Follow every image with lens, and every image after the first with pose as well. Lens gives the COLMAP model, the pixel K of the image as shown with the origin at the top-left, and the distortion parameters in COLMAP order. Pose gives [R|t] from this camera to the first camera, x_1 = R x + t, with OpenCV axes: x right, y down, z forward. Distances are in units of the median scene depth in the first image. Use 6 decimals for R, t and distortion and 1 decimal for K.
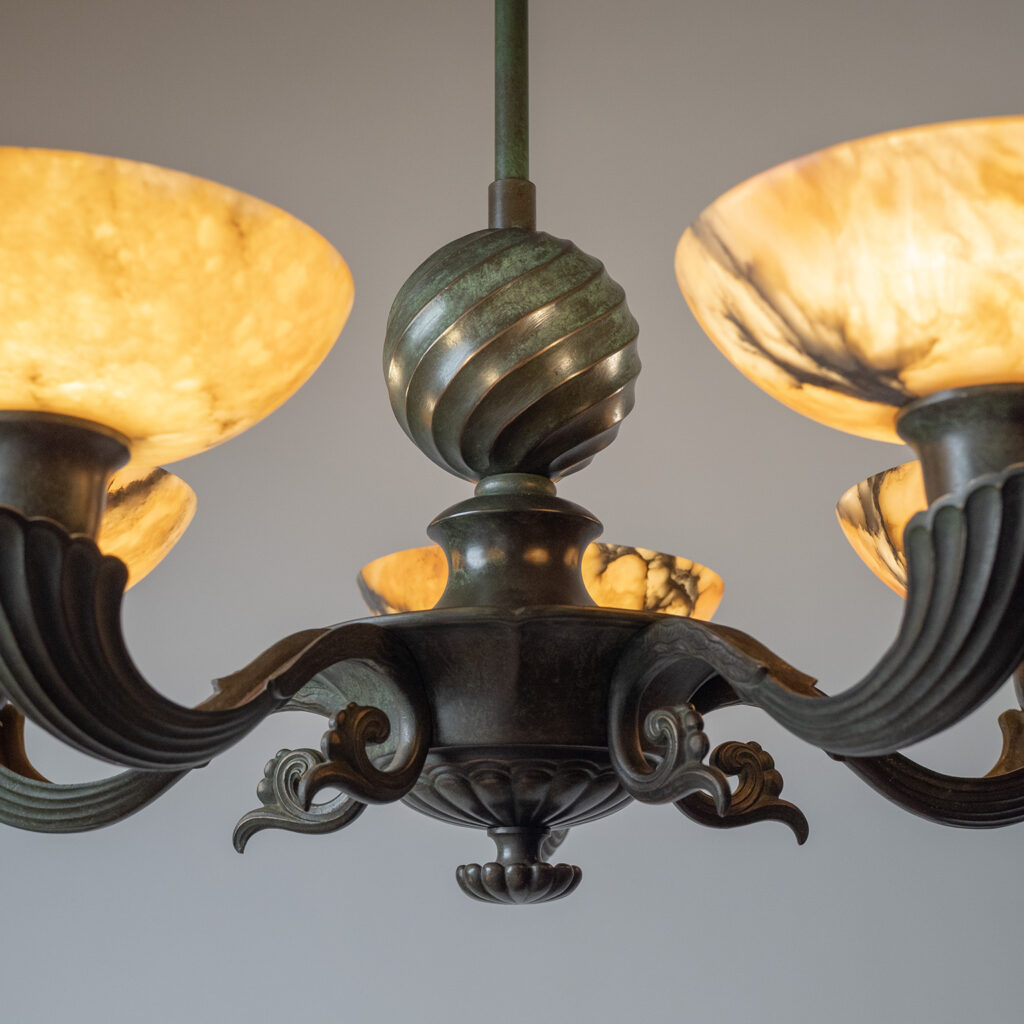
lens RADIAL K [[2154.6, 0, 512.0], [0, 2154.6, 512.0], [0, 0, 1]] dist [-0.107821, -0.049079]
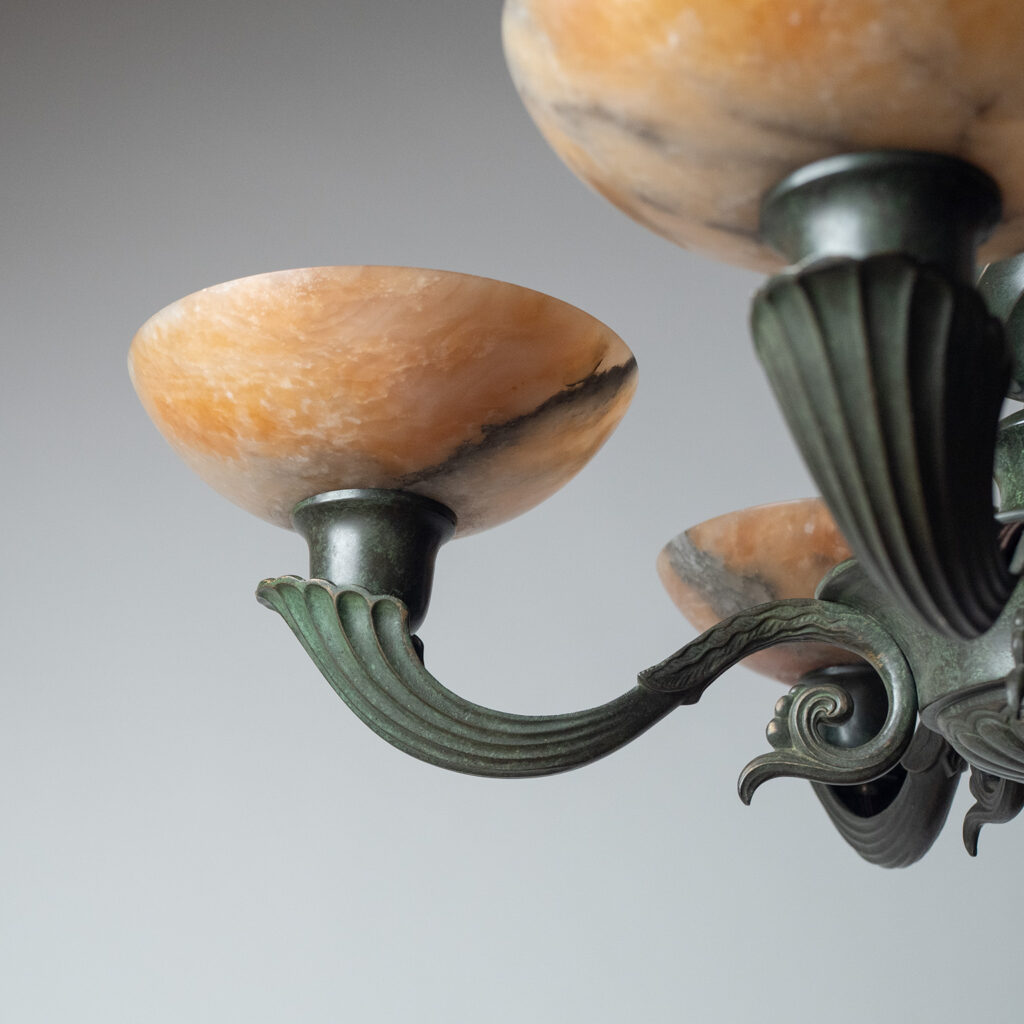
lens RADIAL K [[2158.9, 0, 423.4], [0, 2158.9, 511.7], [0, 0, 1]] dist [-0.047653, -0.209096]
pose [[0.986798, 0.070566, 0.145775, -0.418539], [-0.060308, 0.995461, -0.073629, 0.124722], [-0.150309, 0.063866, 0.986574, 0.192335]]
